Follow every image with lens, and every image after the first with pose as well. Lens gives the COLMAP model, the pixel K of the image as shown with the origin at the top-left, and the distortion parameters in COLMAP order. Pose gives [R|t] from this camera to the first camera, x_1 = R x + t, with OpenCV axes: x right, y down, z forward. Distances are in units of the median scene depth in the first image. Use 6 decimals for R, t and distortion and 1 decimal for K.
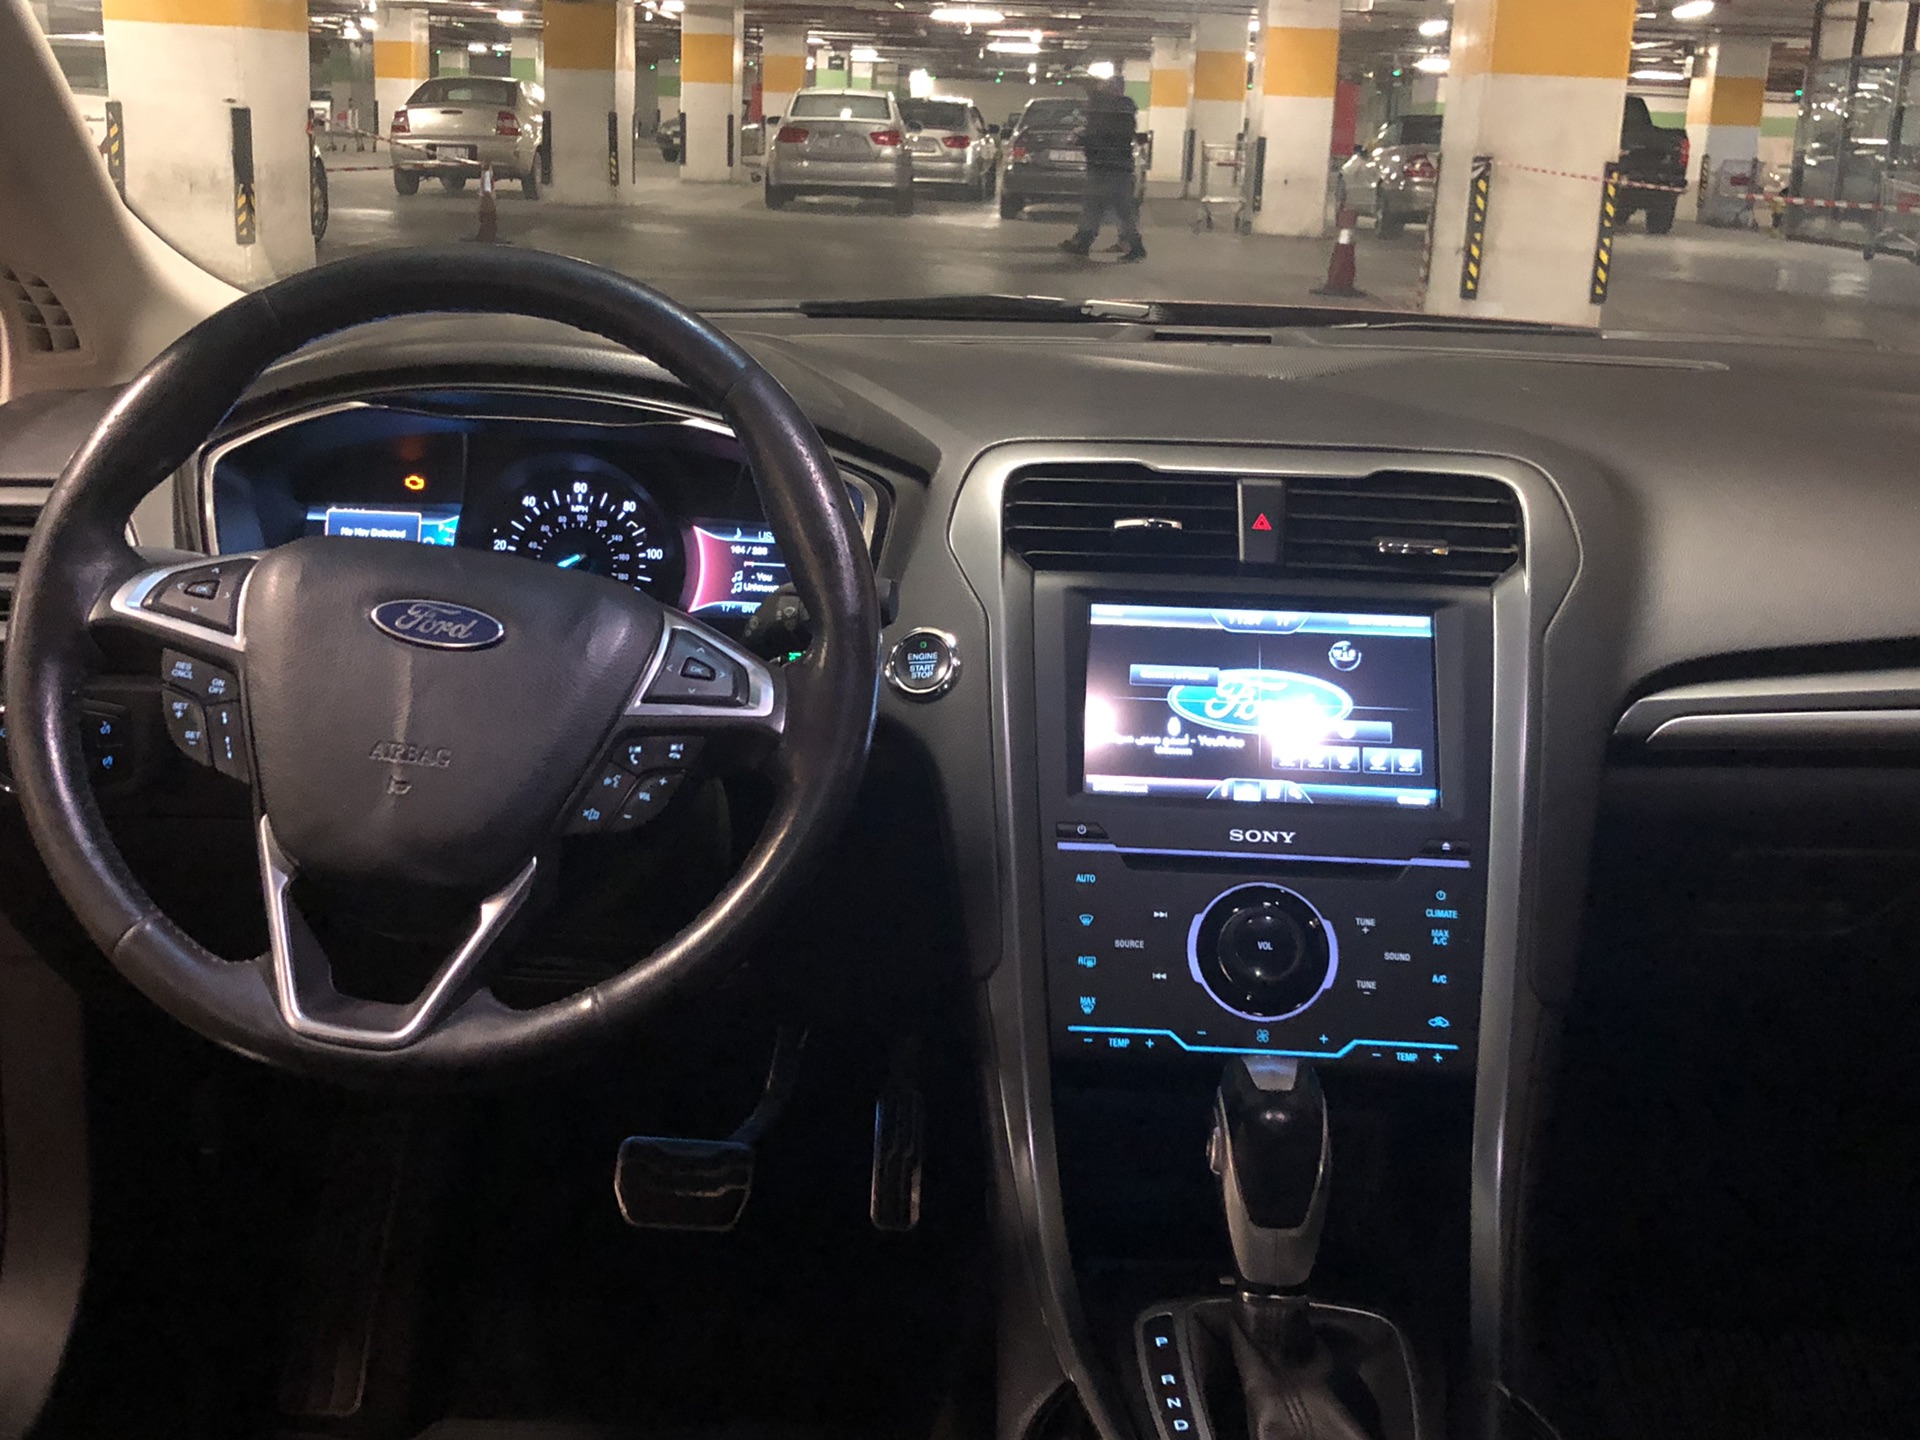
lens RADIAL K [[2153.8, 0, 953.8], [0, 2153.8, 776.1], [0, 0, 1]] dist [0.111368, -0.322555]
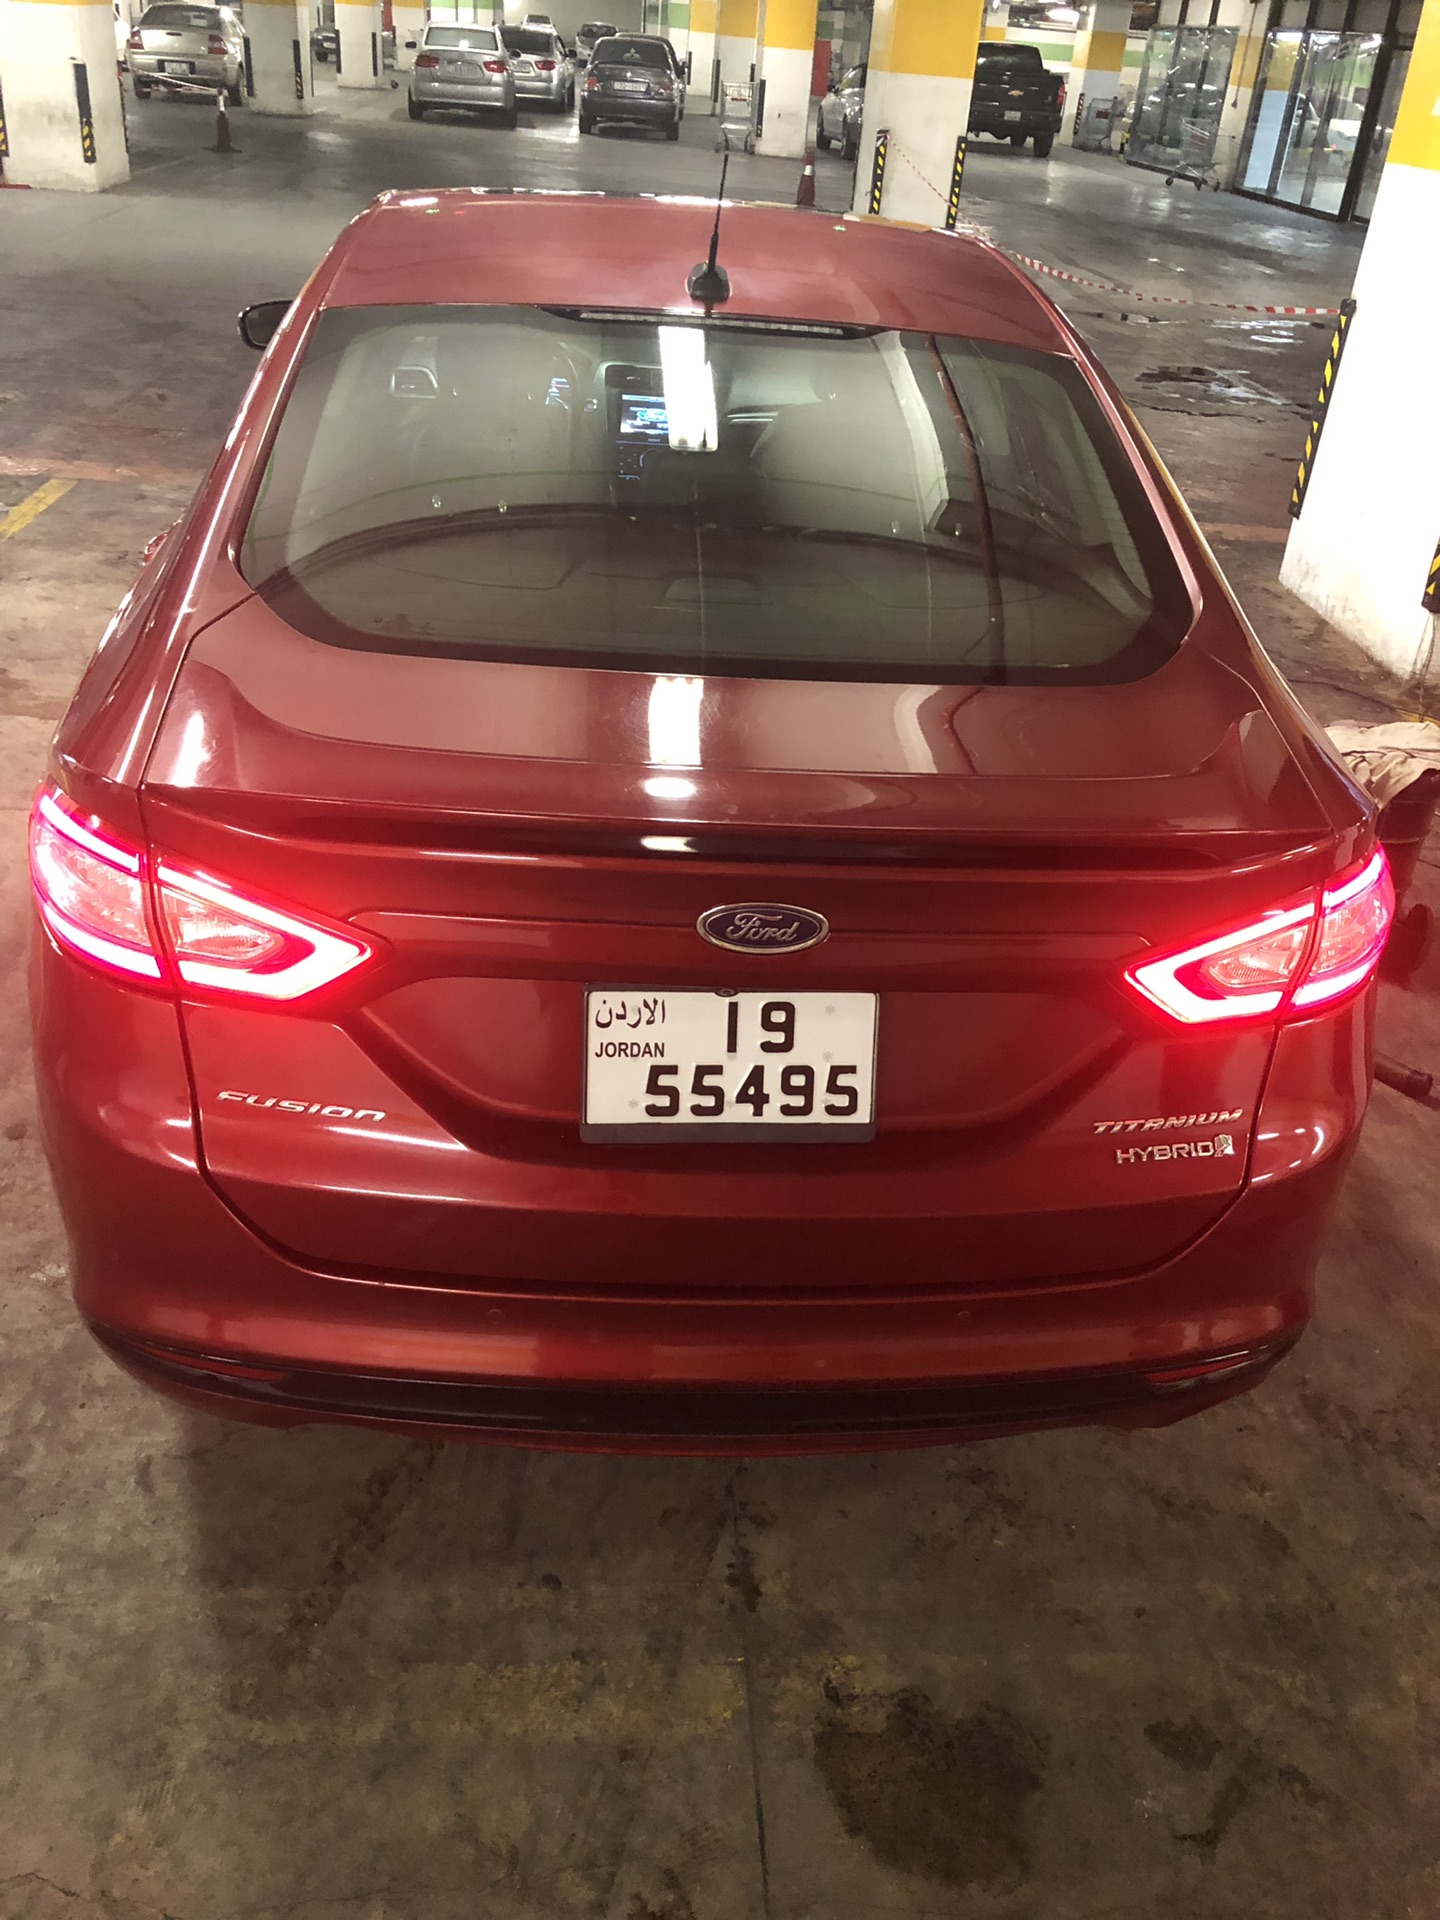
lens RADIAL K [[1561.4, 0, 729.9], [0, 1561.4, 963.6], [0, 0, 1]] dist [0.013182, 0.004696]
pose [[0.993722, -0.022253, 0.109645, -0.114700], [-0.005571, 0.968963, 0.247143, 0.290775], [-0.111742, -0.246202, 0.962756, -2.761993]]
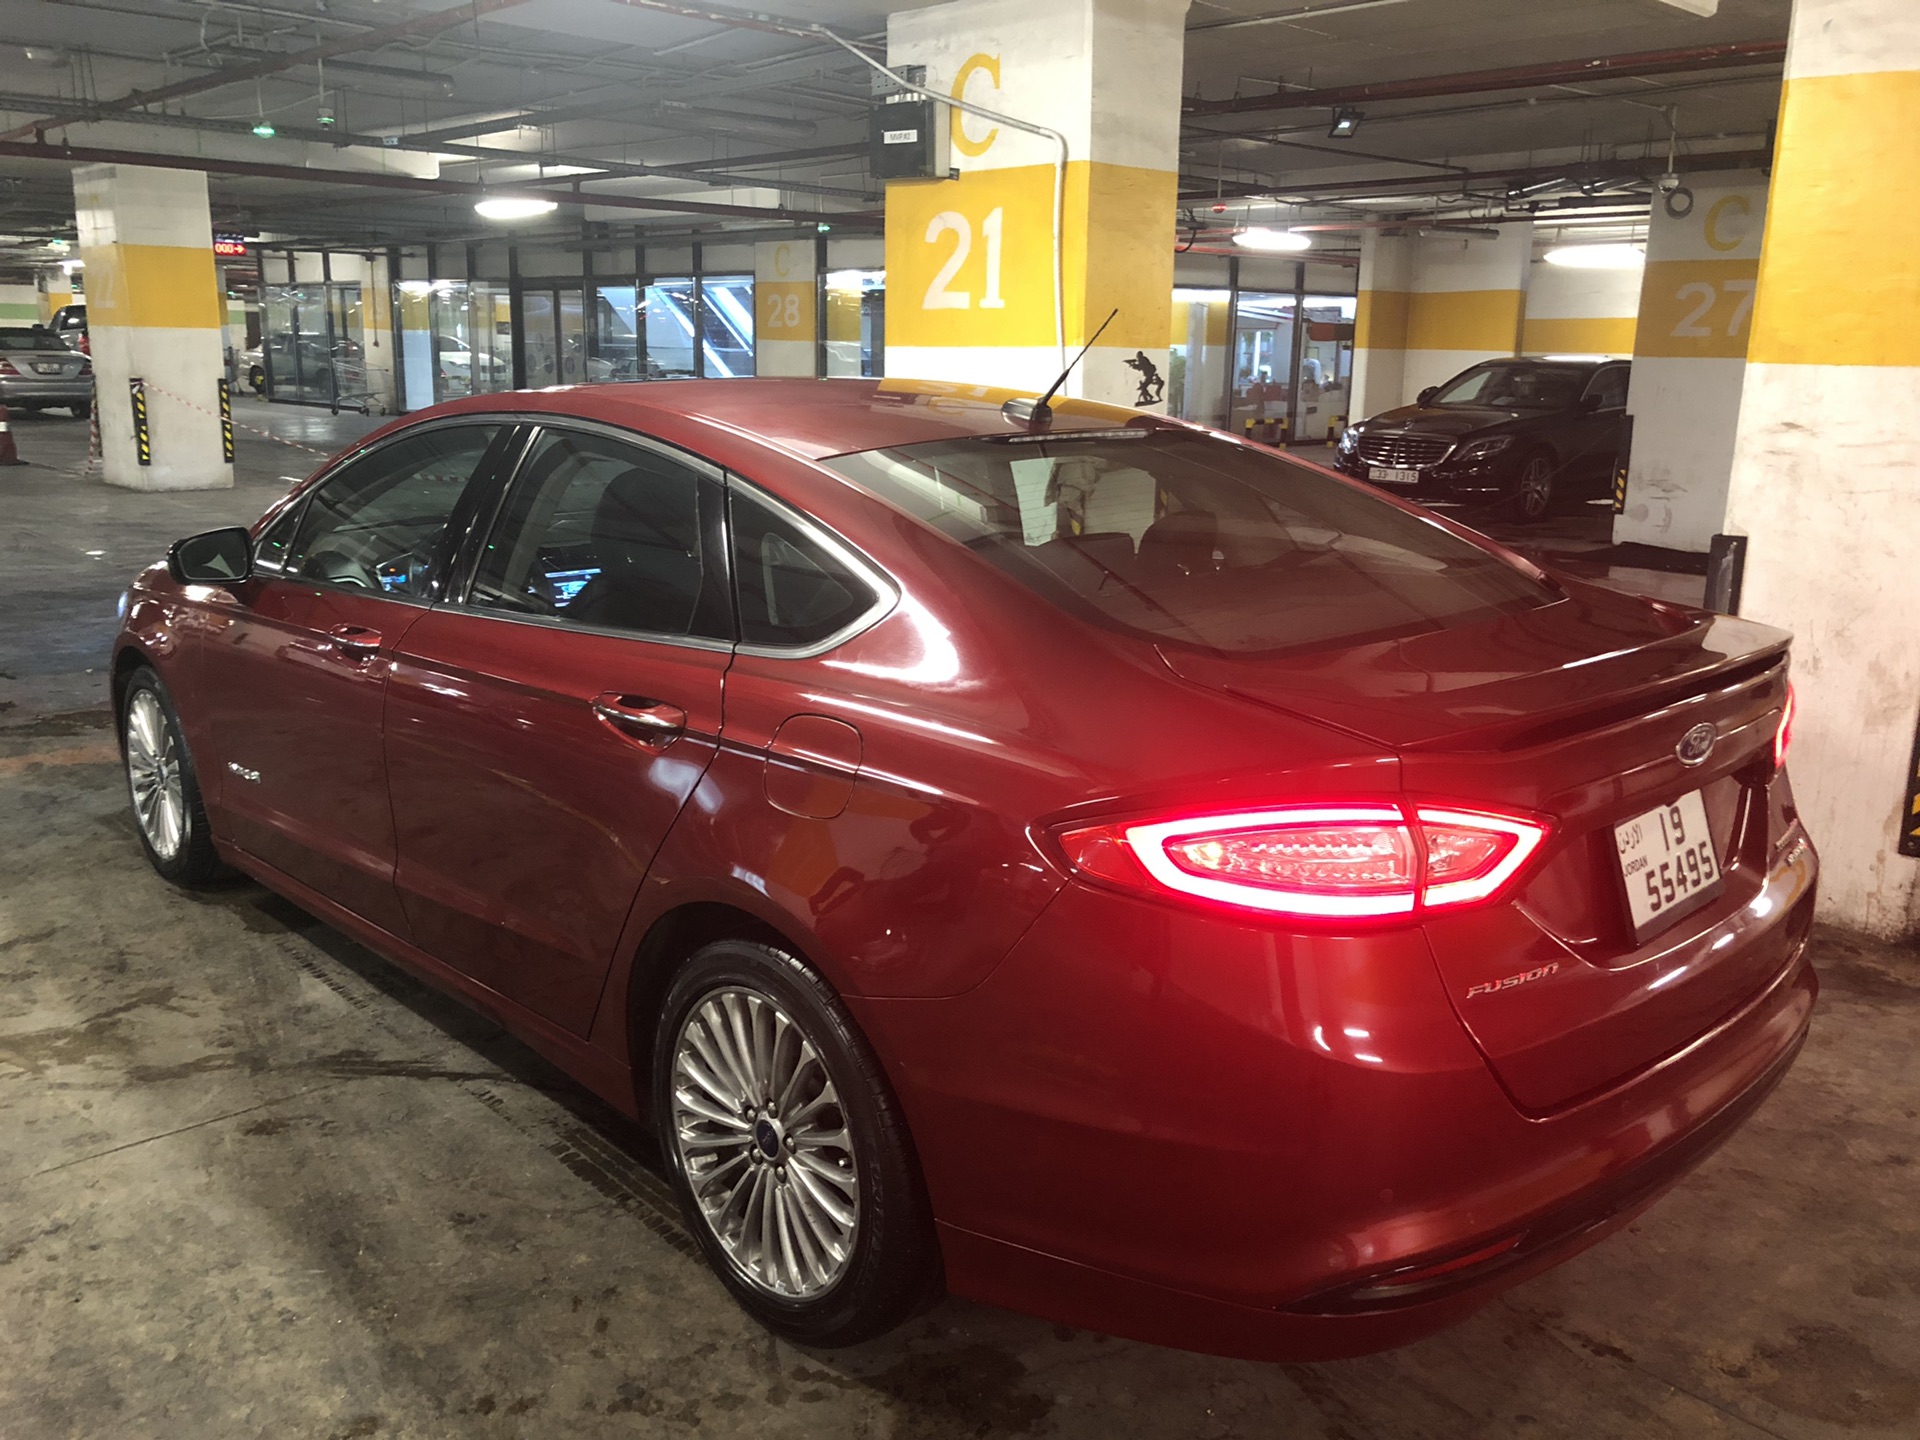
lens RADIAL K [[1561.4, 0, 960.0], [0, 1561.4, 720.0], [0, 0, 1]] dist [0.013182, 0.004696]
pose [[0.702789, -0.192981, 0.684724, -1.774921], [0.213862, 0.975293, 0.055370, 0.258400], [-0.678492, 0.107523, 0.726697, -2.307497]]
